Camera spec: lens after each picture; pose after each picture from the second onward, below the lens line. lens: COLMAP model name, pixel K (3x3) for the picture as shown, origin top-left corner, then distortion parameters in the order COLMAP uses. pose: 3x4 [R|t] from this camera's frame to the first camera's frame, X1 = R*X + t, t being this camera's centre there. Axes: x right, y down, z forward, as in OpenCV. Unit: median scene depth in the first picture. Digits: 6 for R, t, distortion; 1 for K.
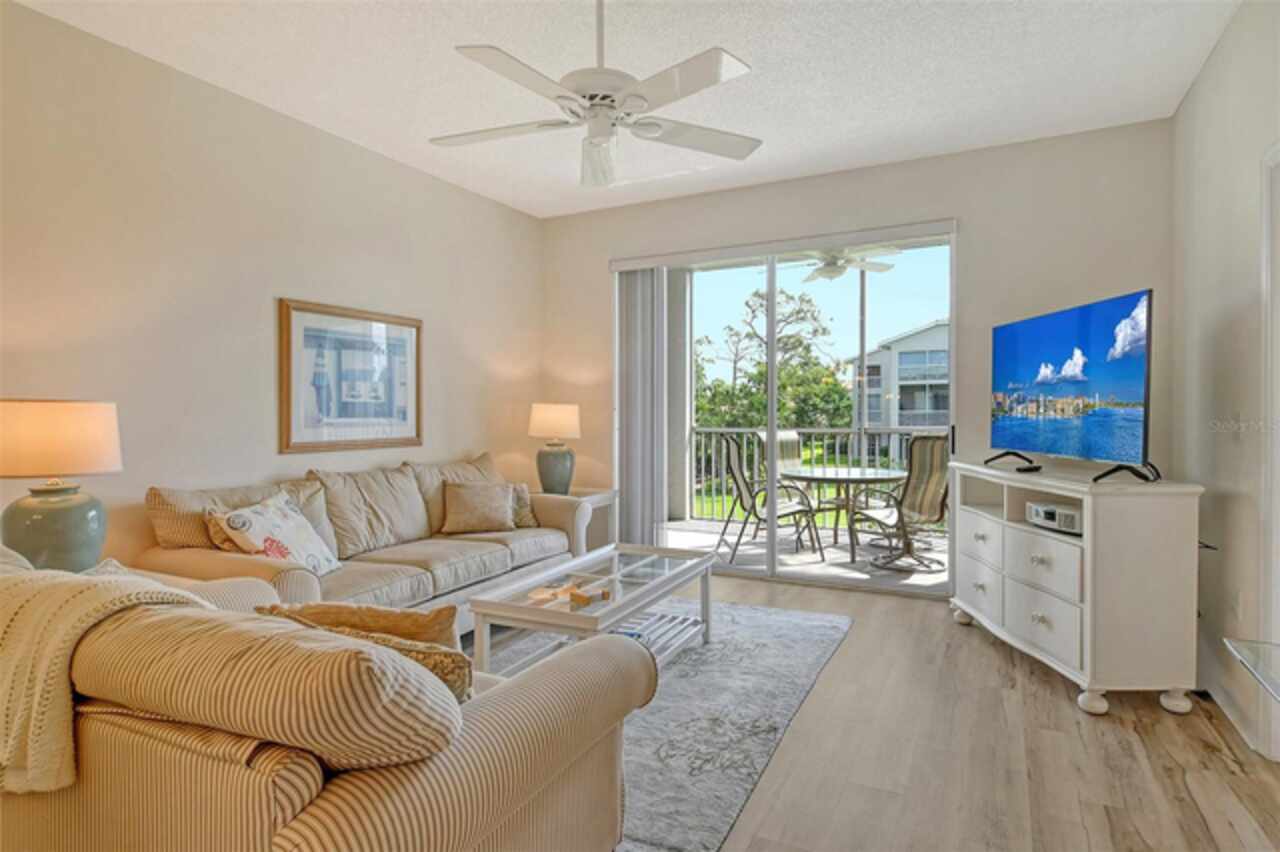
lens RADIAL K [[701.1, 0, 644.0], [0, 701.1, 431.7], [0, 0, 1]] dist [-0.001449, -0.000289]
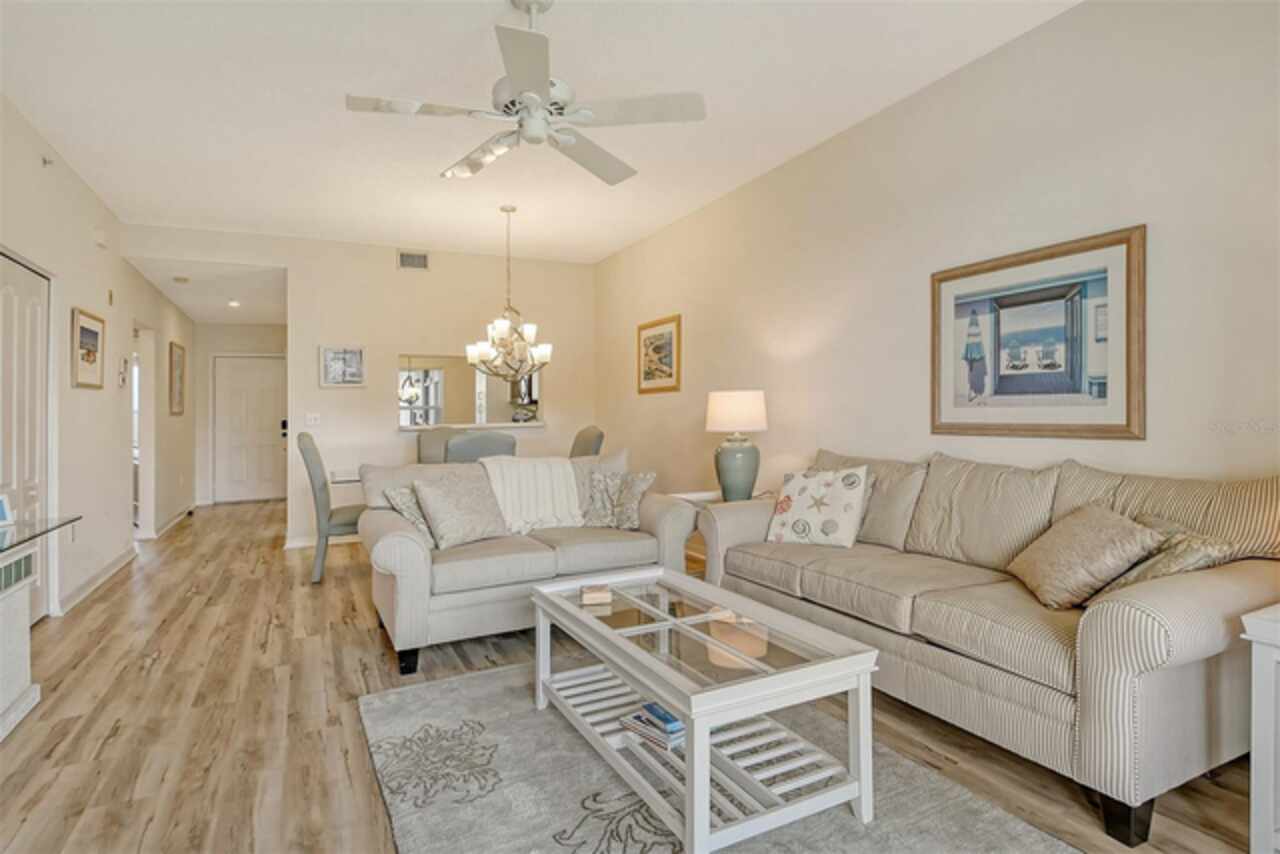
lens RADIAL K [[663.2, 0, 641.9], [0, 663.2, 402.5], [0, 0, 1]] dist [0.040004, -0.025511]
pose [[-0.587418, 0.006385, -0.809258, 0.515178], [-0.002398, 0.999951, 0.009630, -0.021980], [0.809280, 0.007598, -0.587374, 1.350339]]
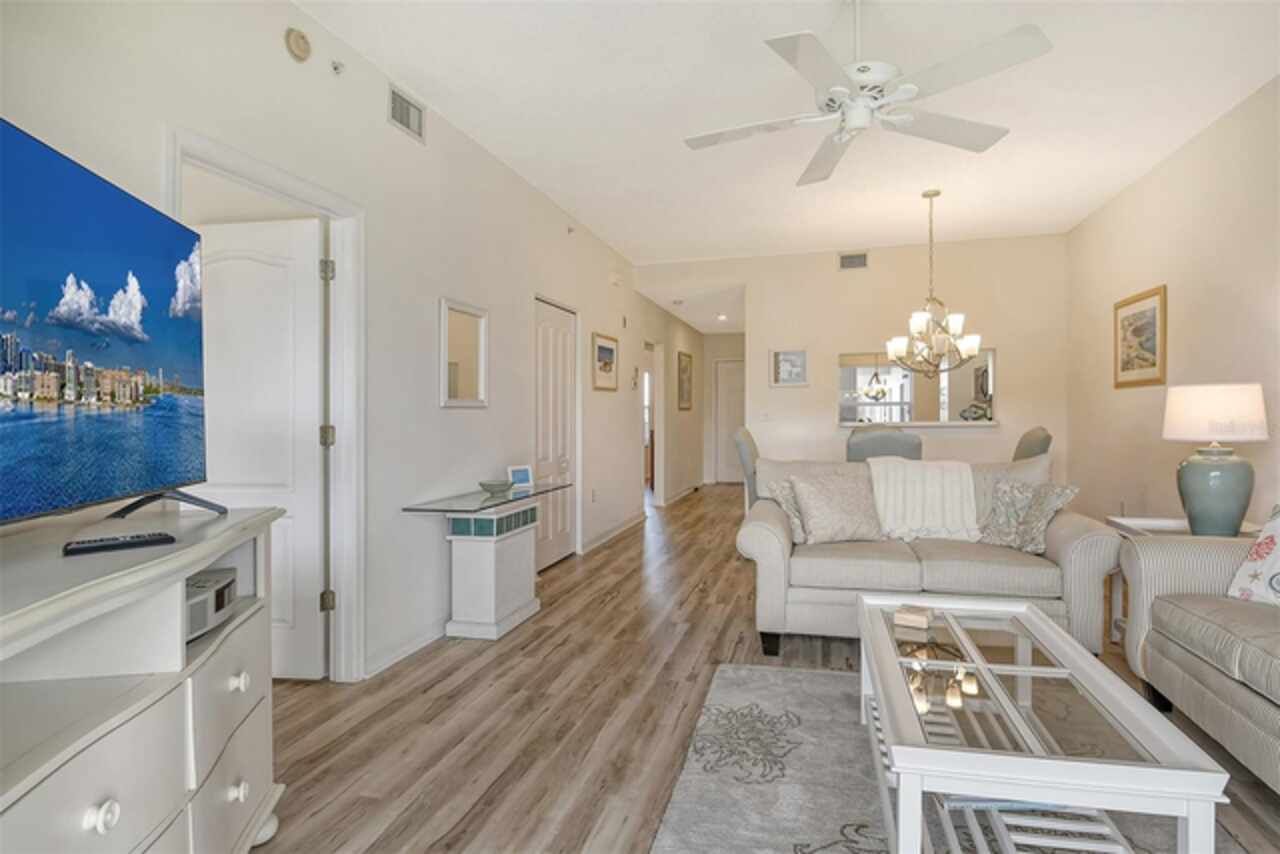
lens RADIAL K [[668.1, 0, 675.4], [0, 668.1, 396.5], [0, 0, 1]] dist [0.031338, -0.027145]
pose [[-0.968852, 0.010296, -0.247426, 0.340654], [0.009002, 0.999939, 0.006363, -0.028769], [0.247477, 0.003938, -0.968886, 1.473880]]
